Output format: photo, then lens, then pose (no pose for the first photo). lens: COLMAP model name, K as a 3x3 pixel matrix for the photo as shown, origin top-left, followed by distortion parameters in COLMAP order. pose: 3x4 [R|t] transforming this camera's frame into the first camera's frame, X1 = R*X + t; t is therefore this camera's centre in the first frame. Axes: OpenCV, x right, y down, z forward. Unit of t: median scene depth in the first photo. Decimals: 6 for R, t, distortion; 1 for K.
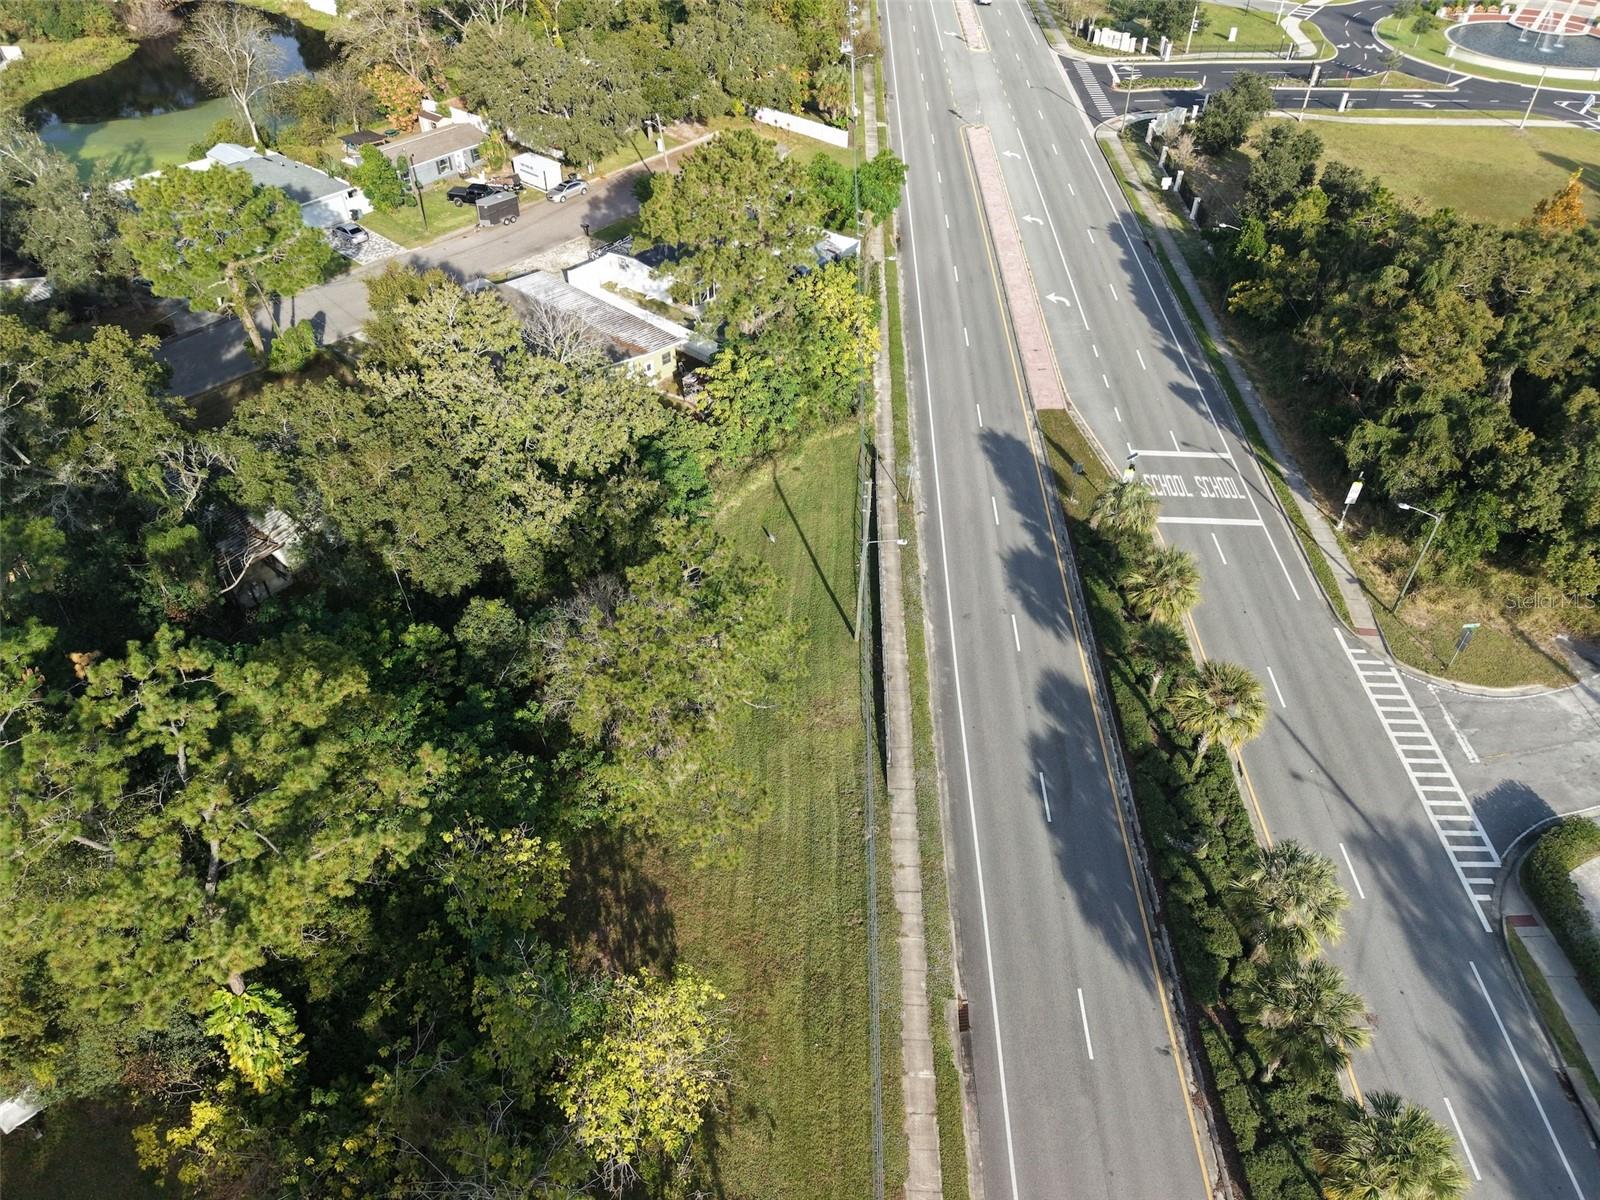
lens RADIAL K [[1073.9, 0, 796.4], [0, 1073.9, 603.6], [0, 0, 1]] dist [0.007924, -0.007253]
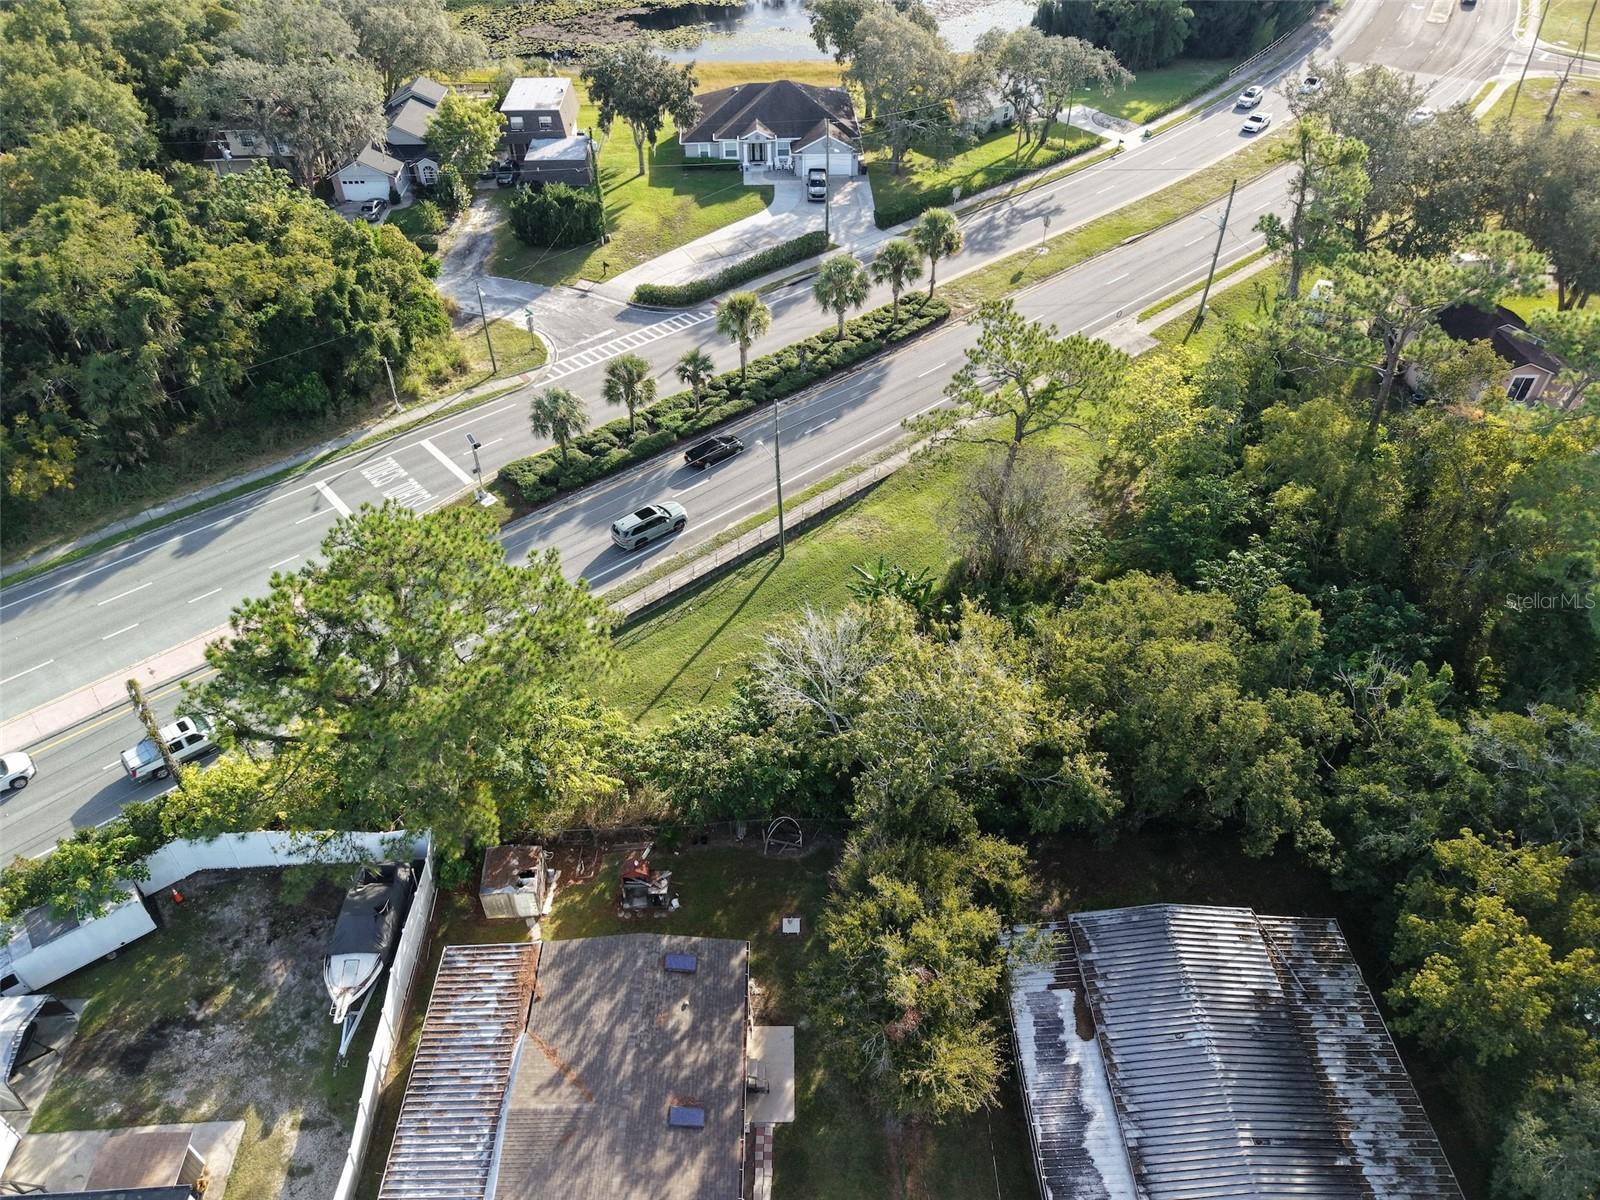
lens RADIAL K [[1107.8, 0, 795.5], [0, 1107.8, 567.2], [0, 0, 1]] dist [0.005390, -0.003705]
pose [[-0.679169, -0.471229, 0.562737, -0.486846], [0.491894, 0.276821, 0.825476, -0.729883], [-0.544766, 0.837444, 0.043786, 0.785875]]
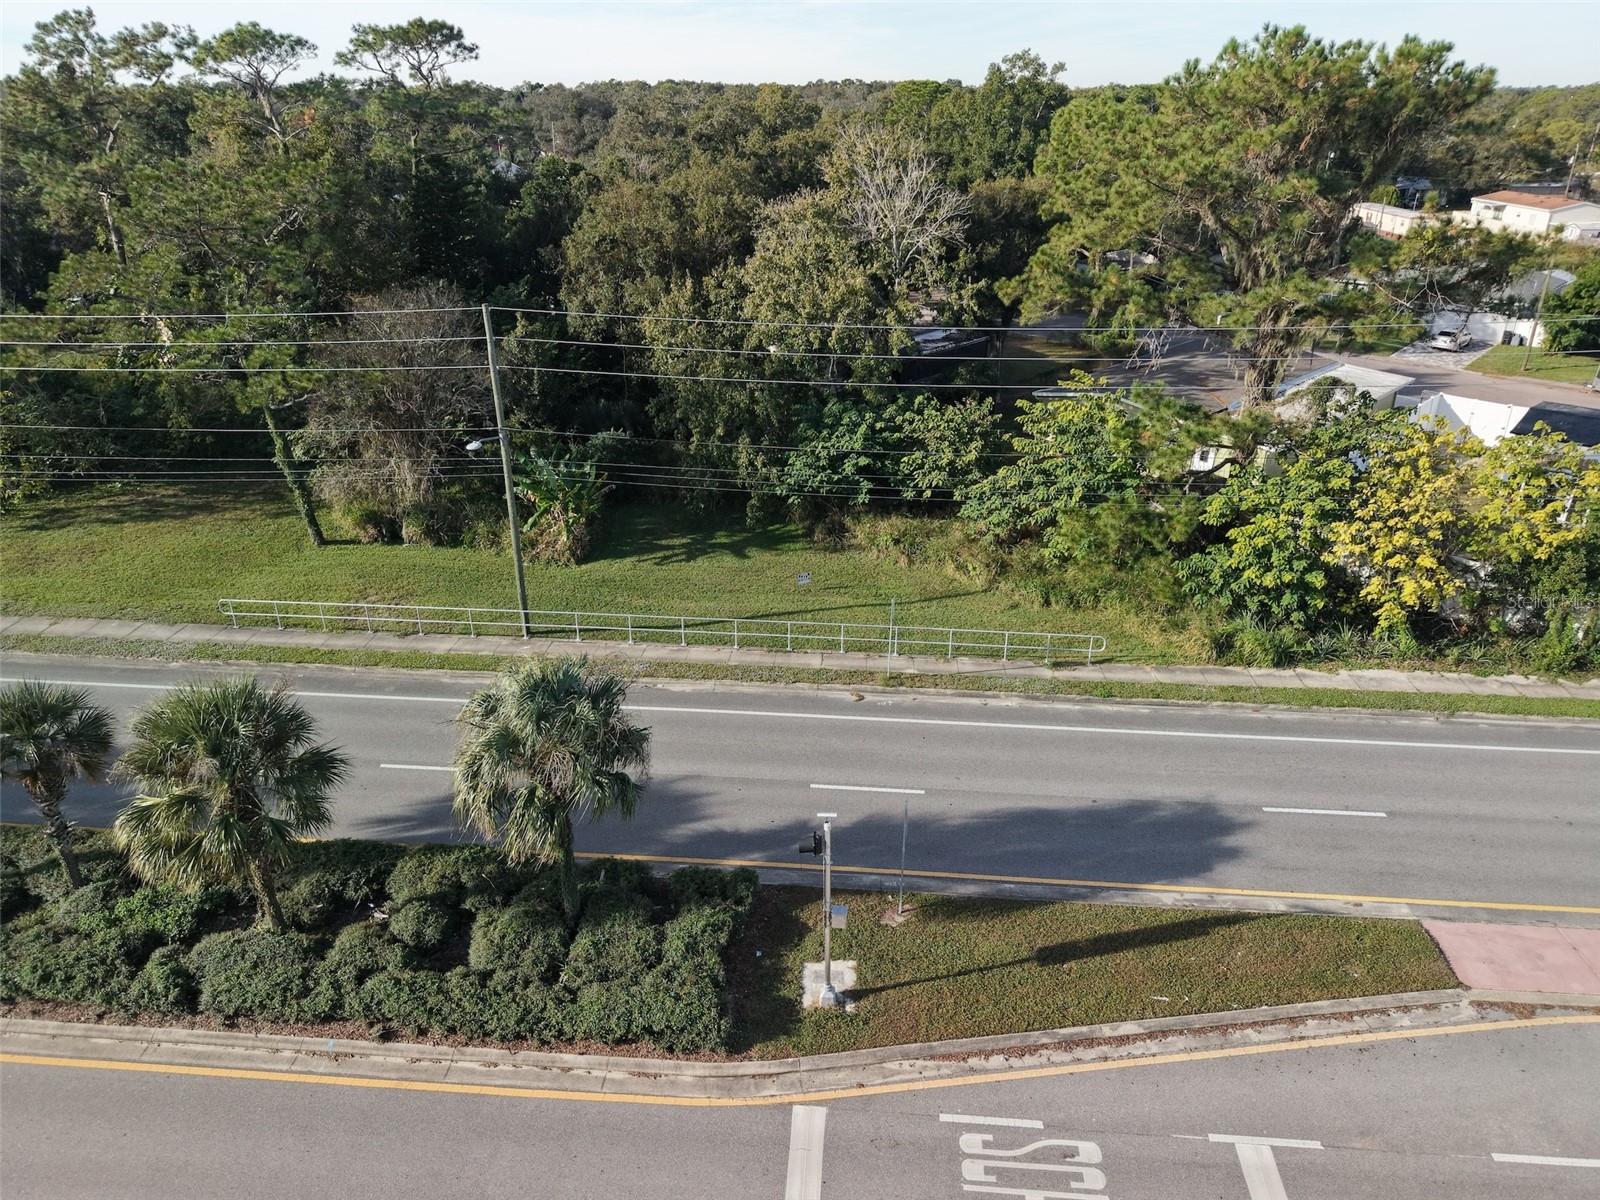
lens RADIAL K [[1073.9, 0, 796.4], [0, 1073.9, 603.6], [0, 0, 1]] dist [0.007924, -0.007253]
pose [[-0.045018, 0.426826, -0.903213, 0.489028], [-0.666587, 0.660581, 0.345391, -0.239156], [0.744067, 0.617618, 0.254778, 0.782730]]
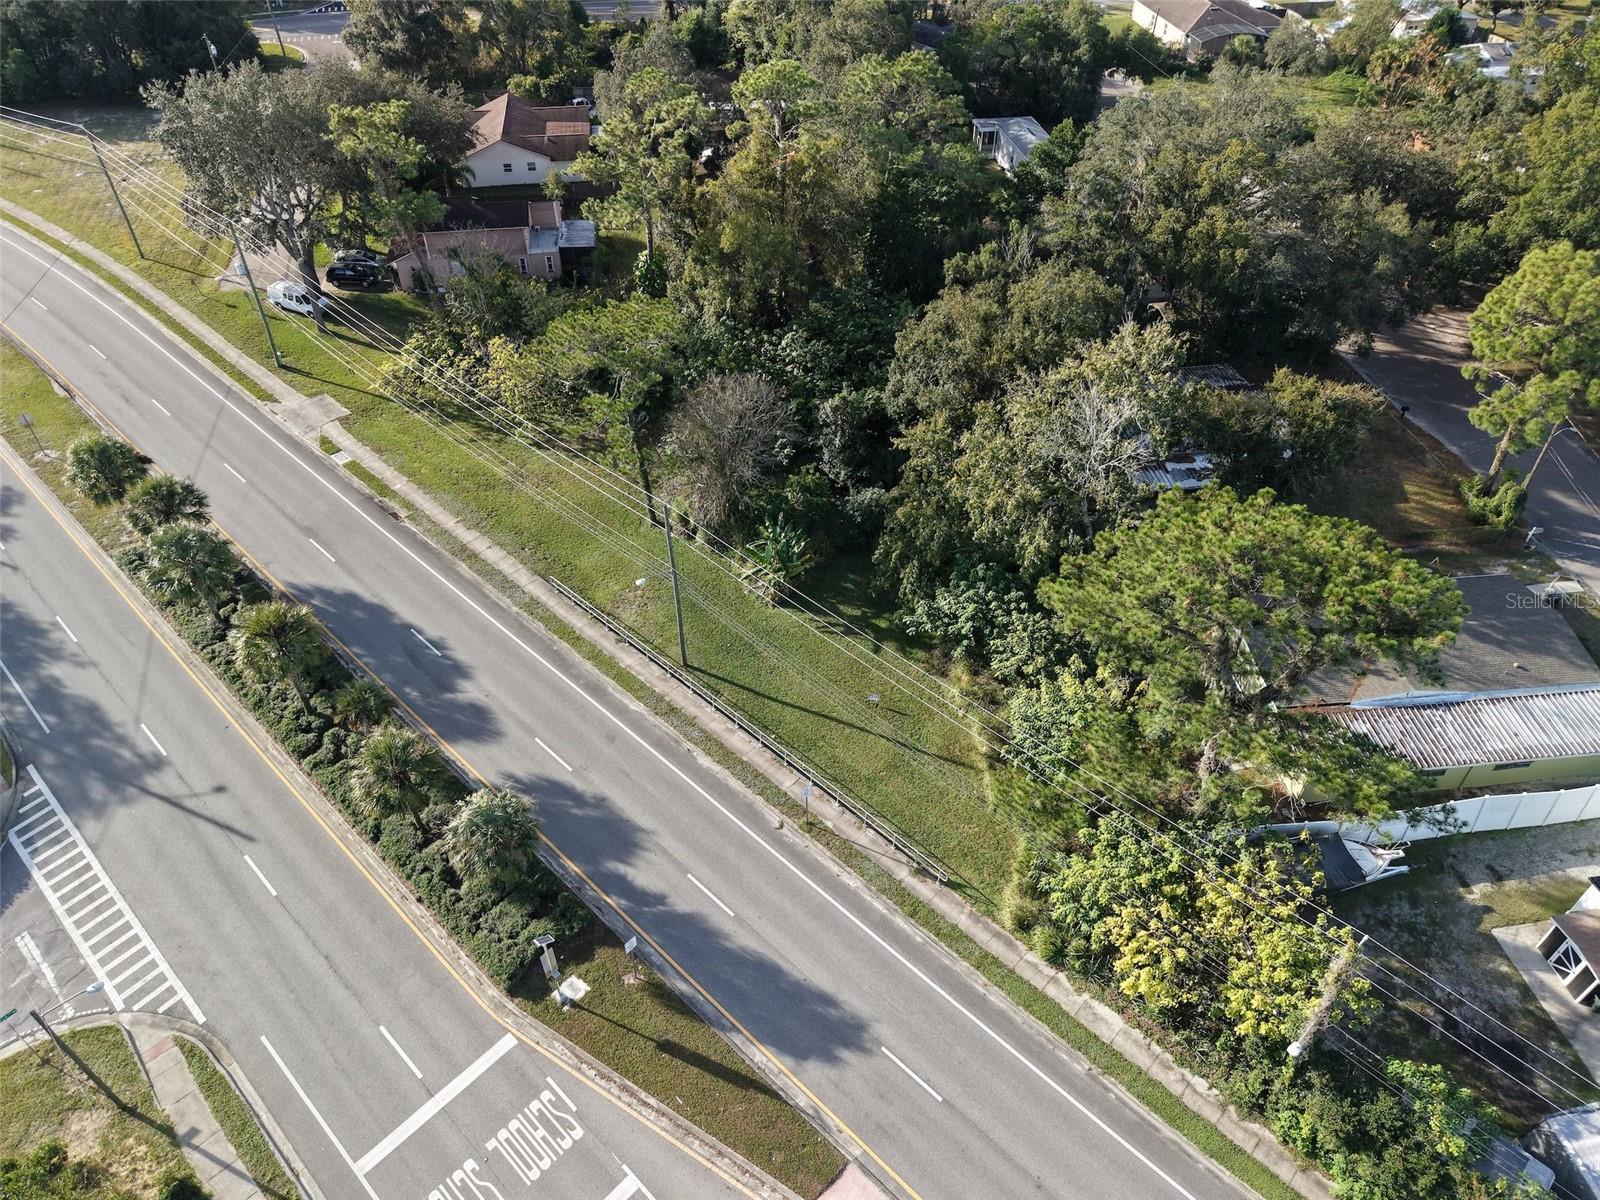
lens RADIAL K [[1073.9, 0, 796.4], [0, 1073.9, 603.6], [0, 0, 1]] dist [0.007924, -0.007253]
pose [[-0.666210, 0.499835, -0.553471, 0.409779], [-0.497533, 0.254960, 0.829130, -0.687099], [0.555541, 0.827744, 0.078827, 0.771104]]
